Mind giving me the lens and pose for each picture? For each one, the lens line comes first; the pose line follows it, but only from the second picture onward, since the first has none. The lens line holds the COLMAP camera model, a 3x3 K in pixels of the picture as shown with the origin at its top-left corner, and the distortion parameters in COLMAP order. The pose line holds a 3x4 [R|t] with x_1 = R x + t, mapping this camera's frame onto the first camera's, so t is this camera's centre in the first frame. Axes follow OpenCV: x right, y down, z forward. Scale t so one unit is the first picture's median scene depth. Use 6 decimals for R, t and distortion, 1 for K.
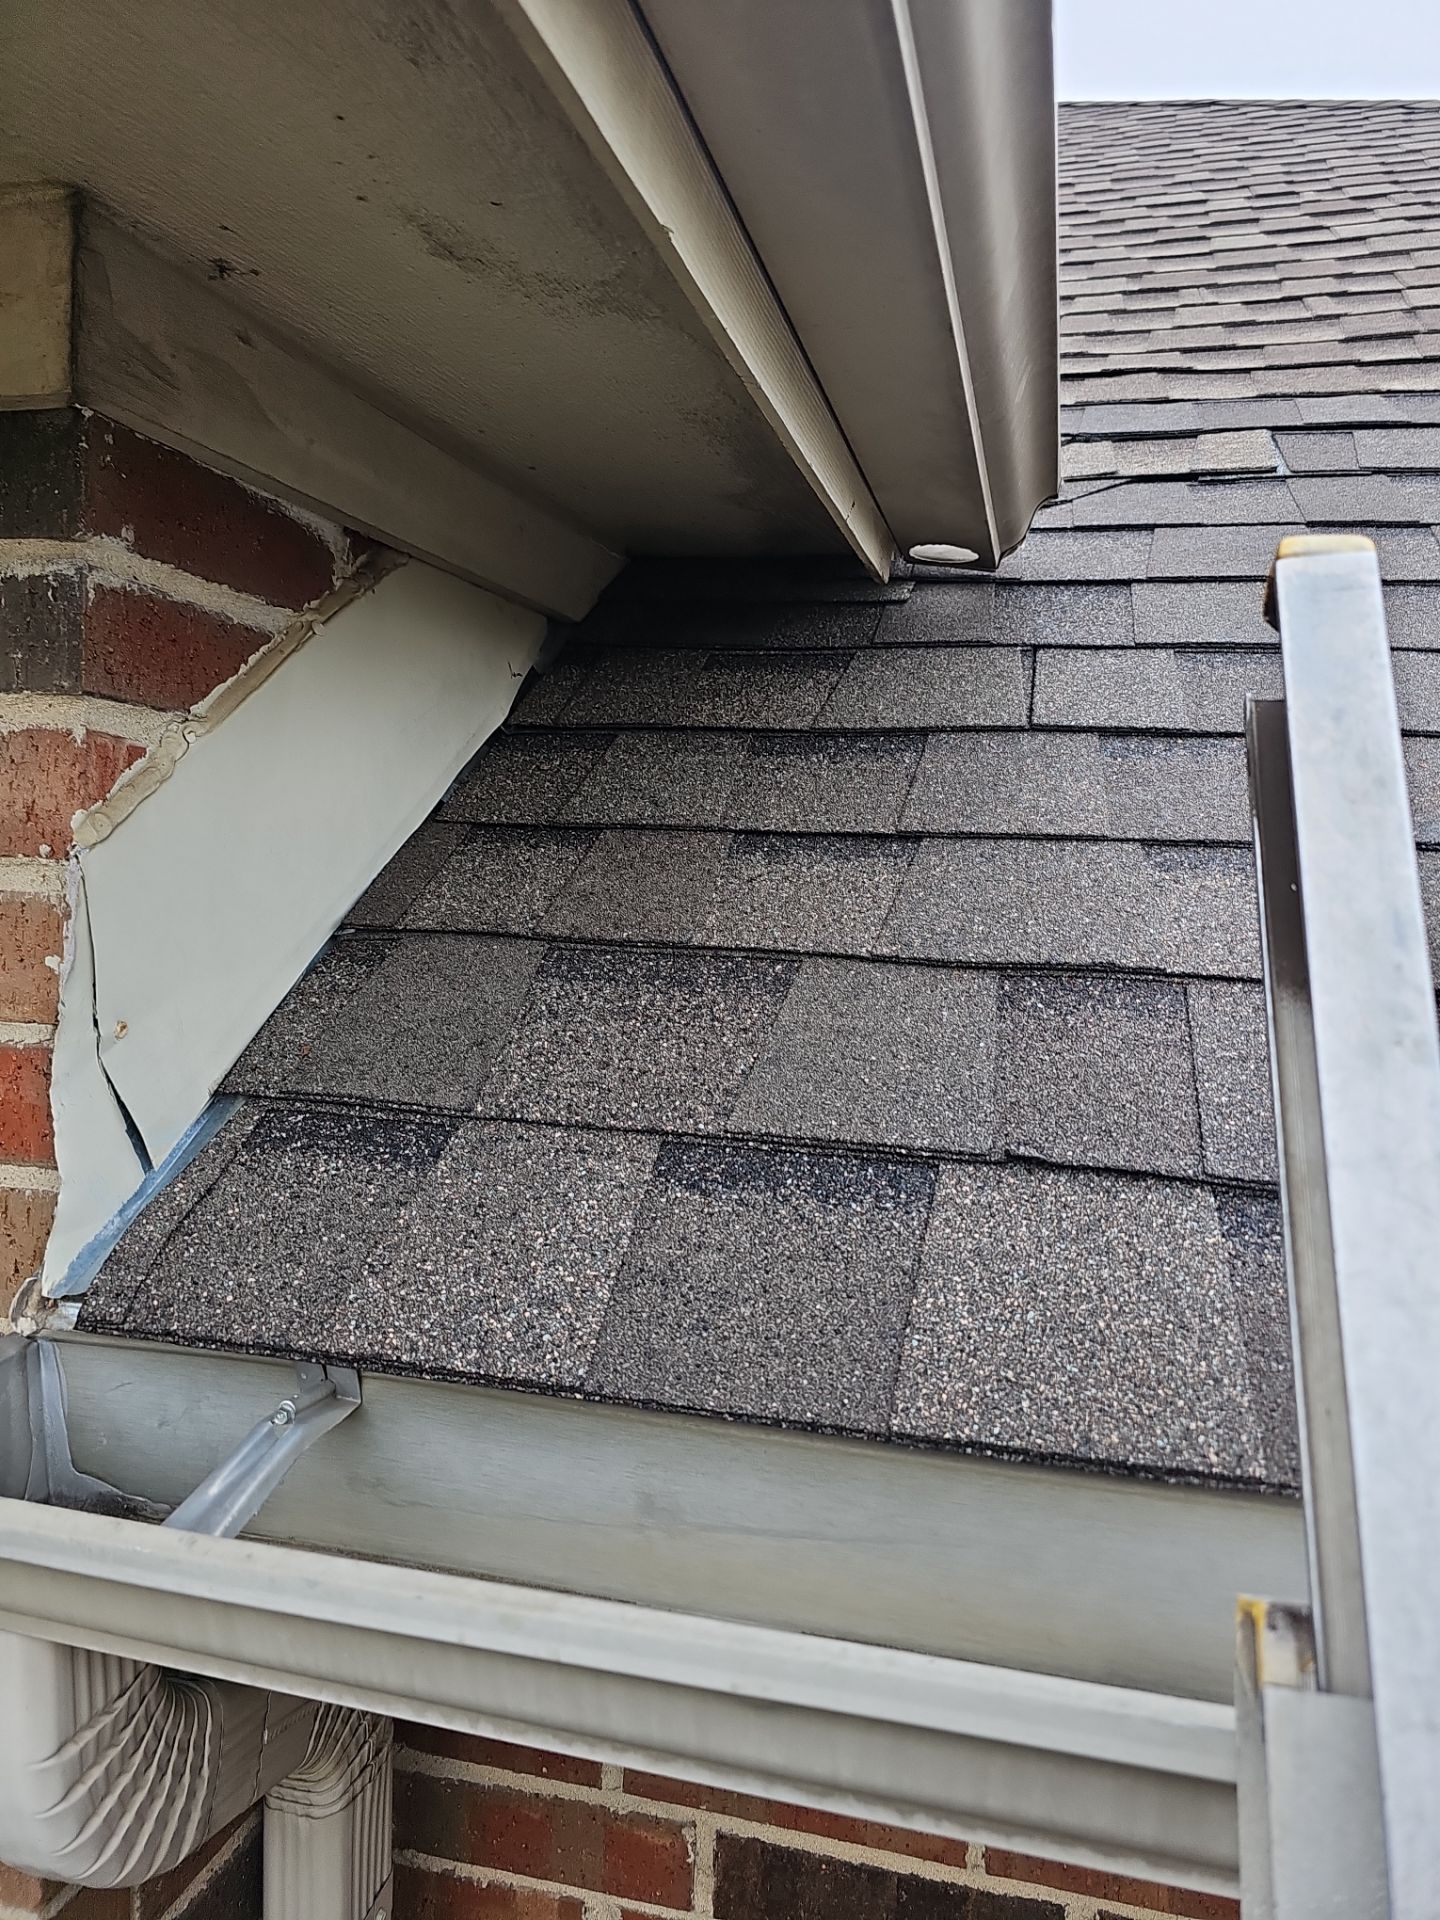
lens RADIAL K [[1285.9, 0, 741.7], [0, 1285.9, 923.2], [0, 0, 1]] dist [0.031177, -0.034034]
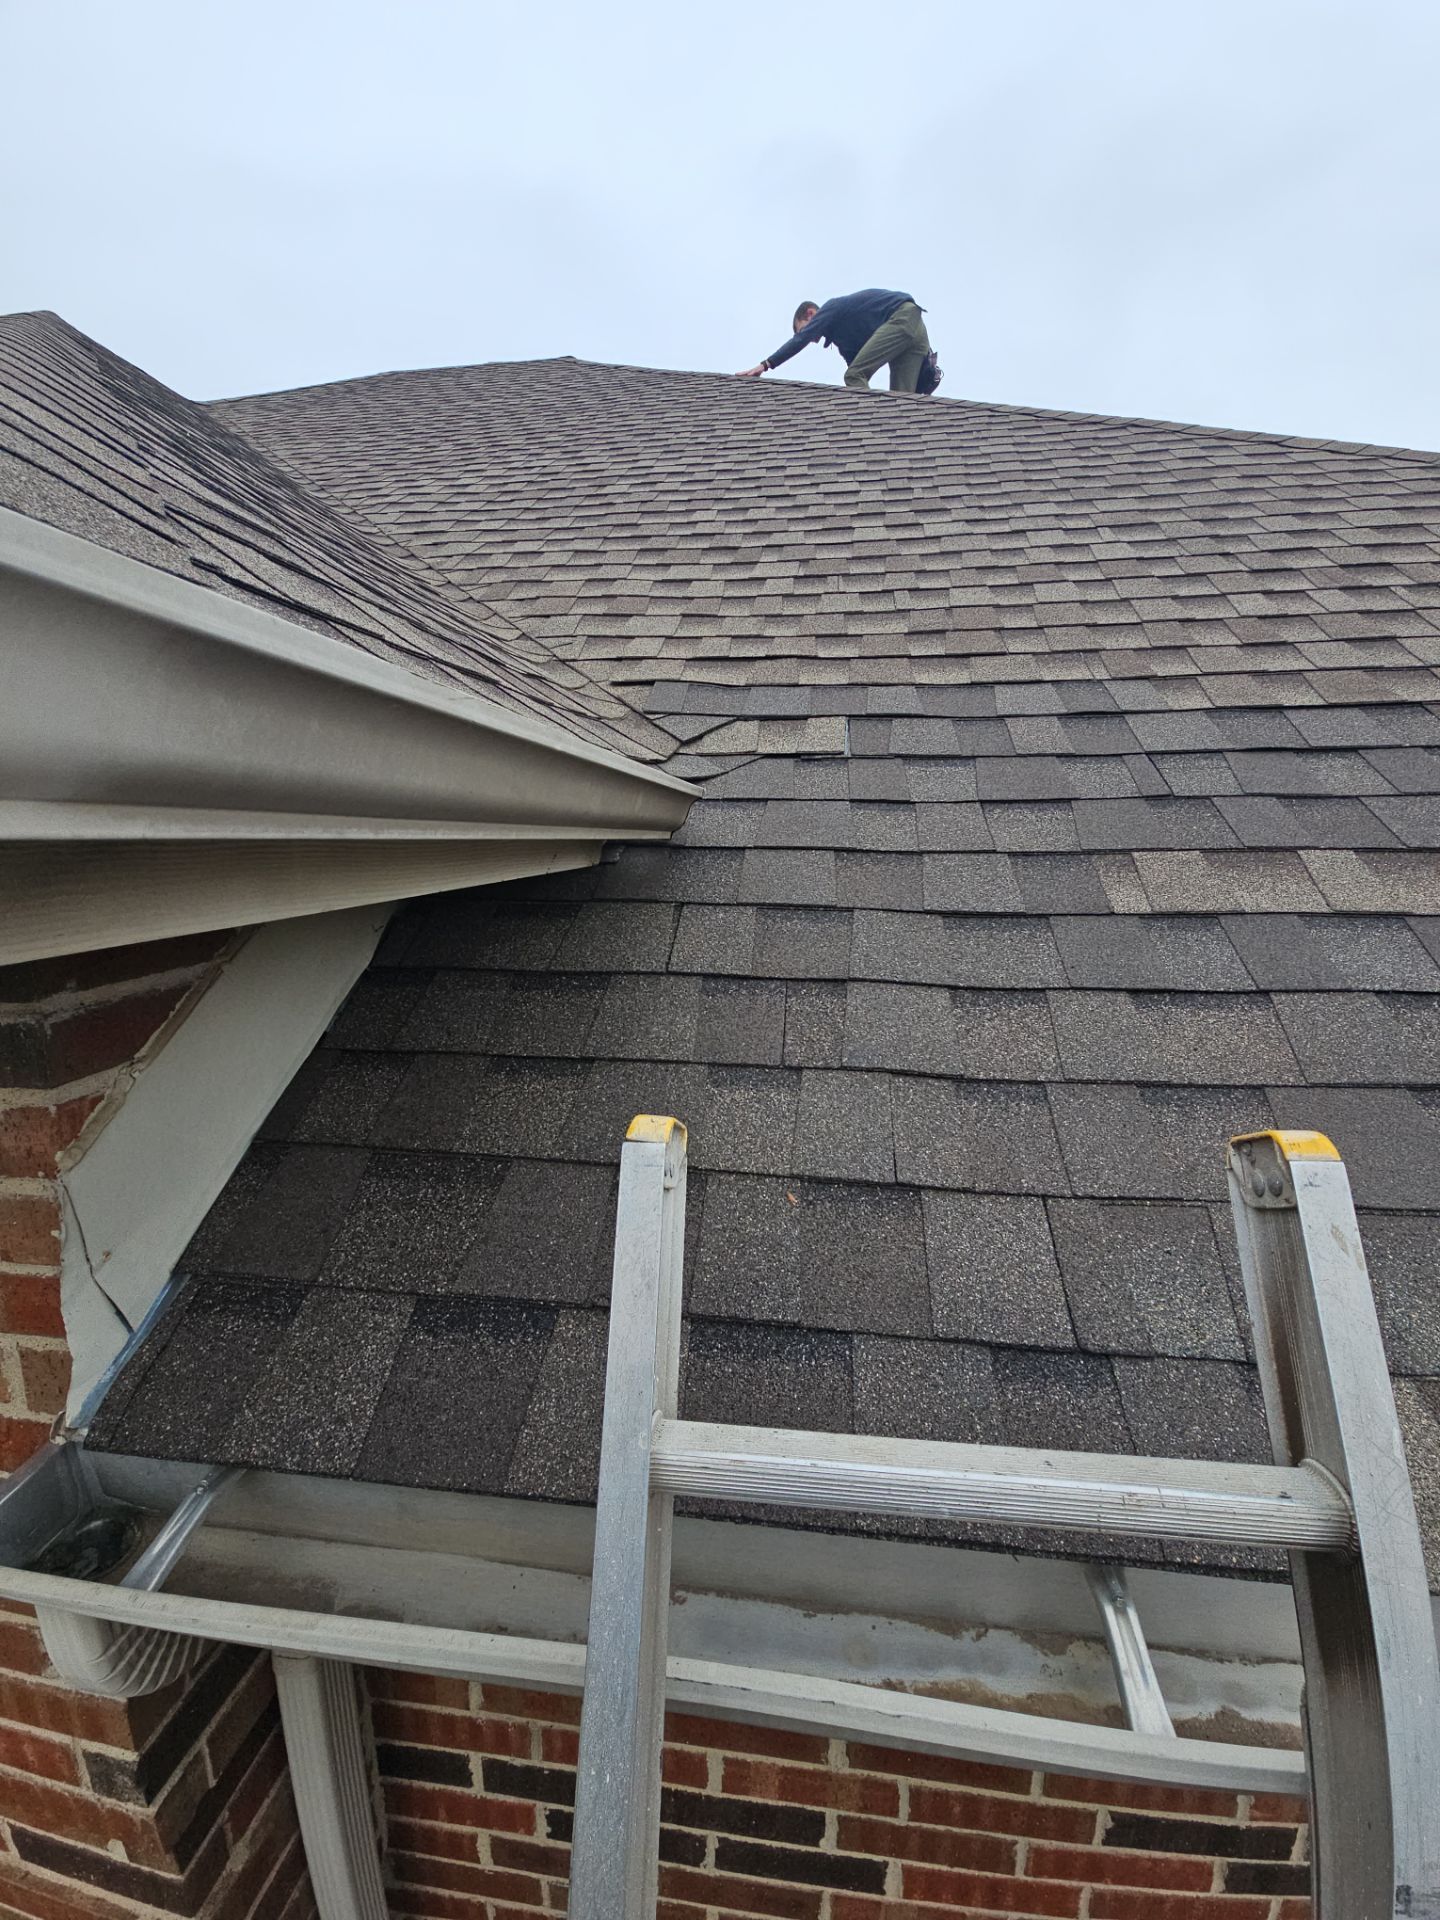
lens RADIAL K [[776.9, 0, 724.4], [0, 776.9, 967.9], [0, 0, 1]] dist [0.017148, -0.014225]
pose [[0.993471, -0.046919, 0.103989, 0.227927], [0.033761, 0.991600, 0.124857, -0.346797], [-0.108973, -0.120531, 0.986710, -0.090605]]
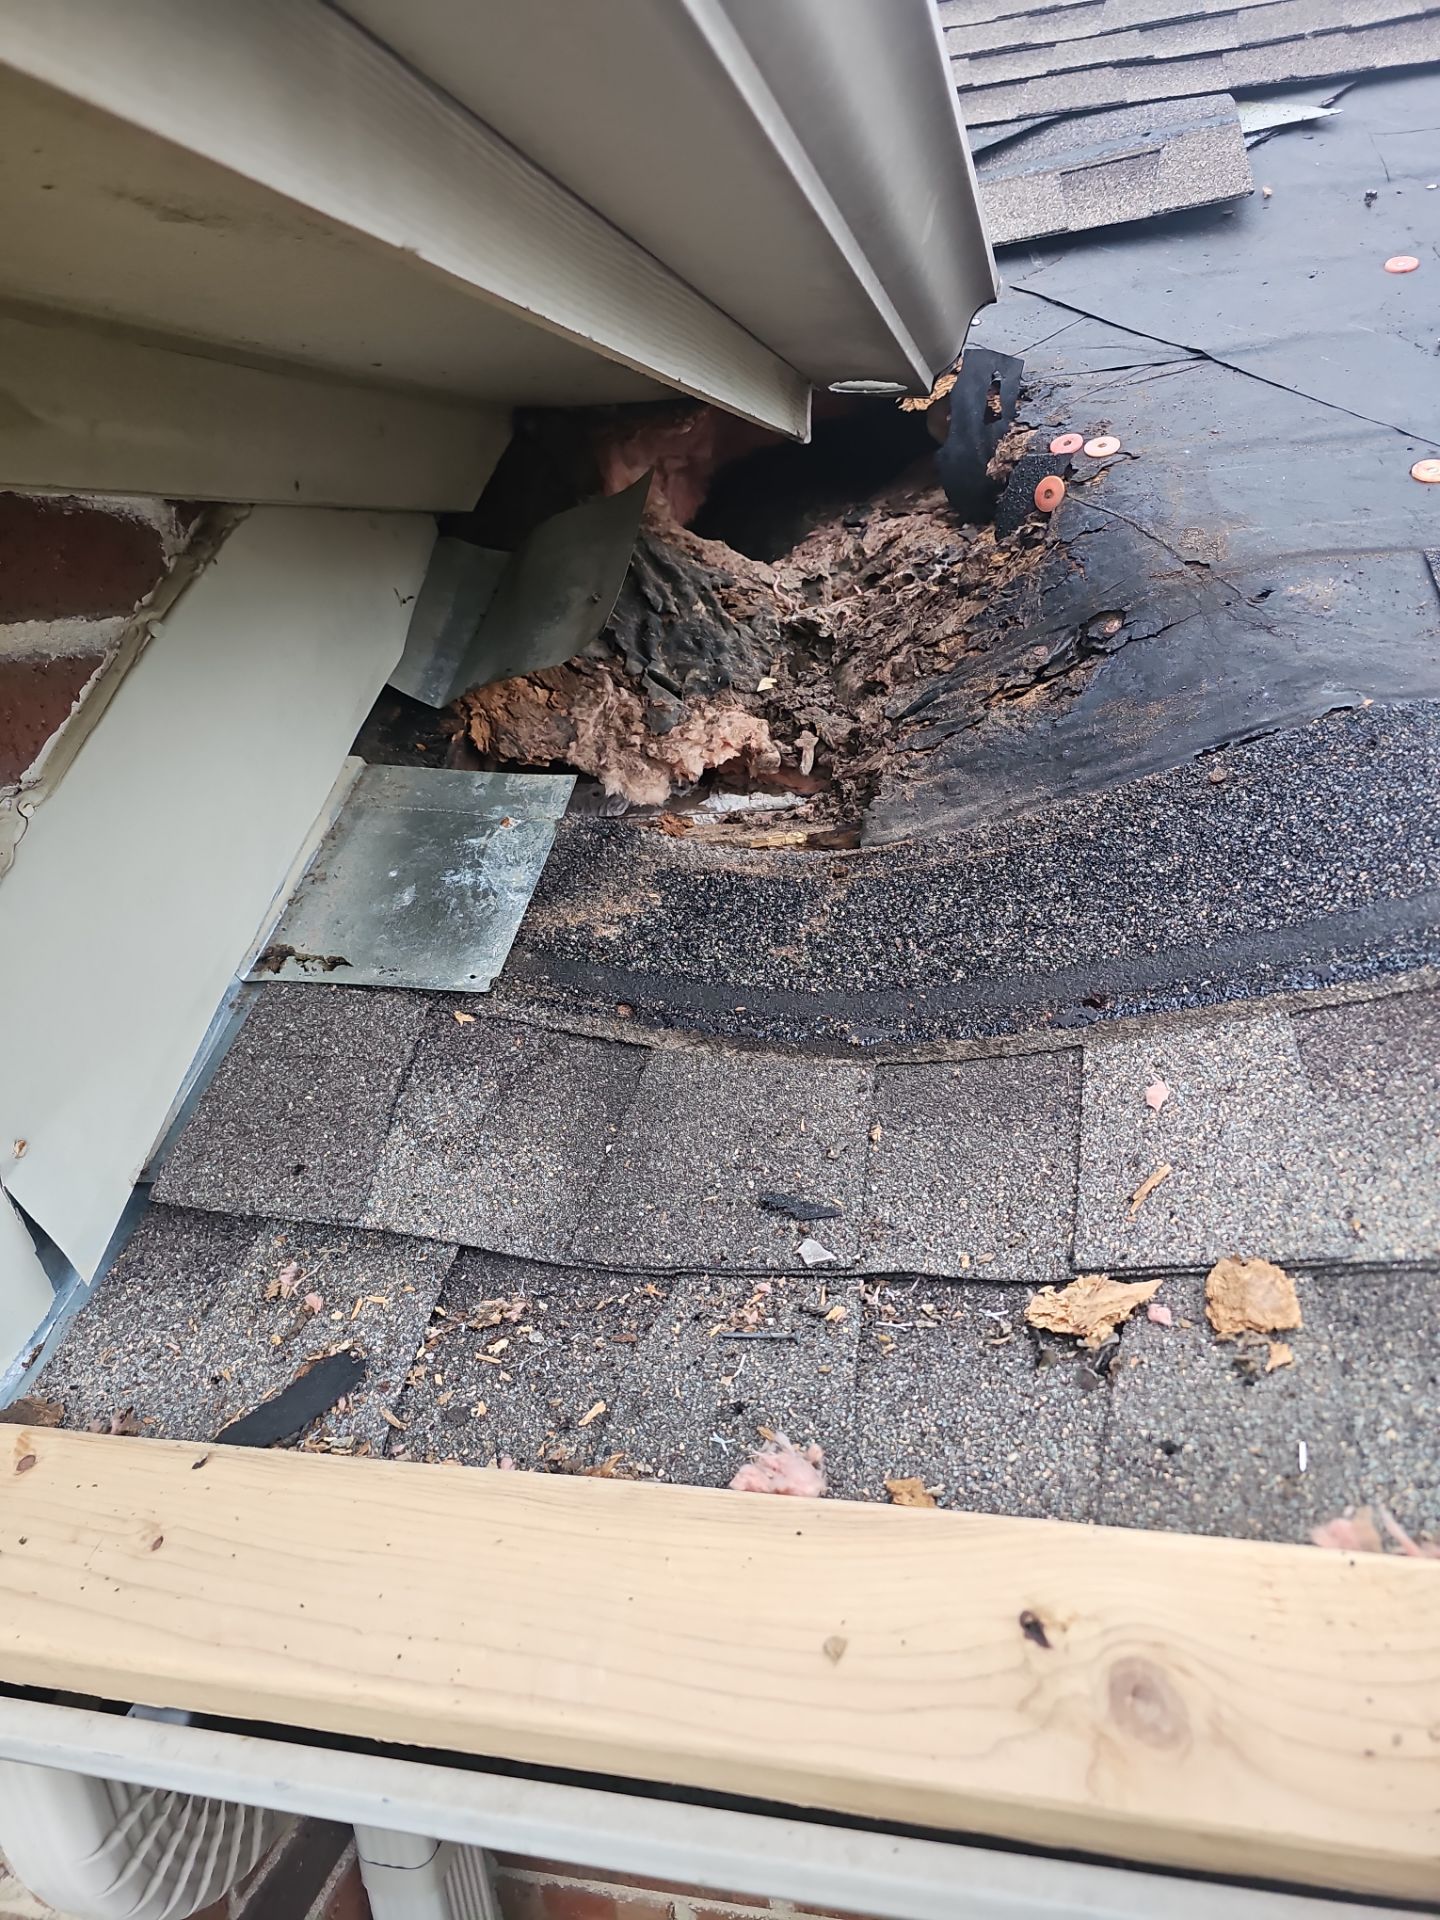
lens RADIAL K [[1282.2, 0, 720.0], [0, 1282.2, 960.0], [0, 0, 1]] dist [0.034058, -0.037840]
pose [[0.993040, -0.112529, -0.034776, 0.064204], [0.117441, 0.968440, 0.219846, -0.164080], [0.008939, -0.222400, 0.974915, 0.092769]]
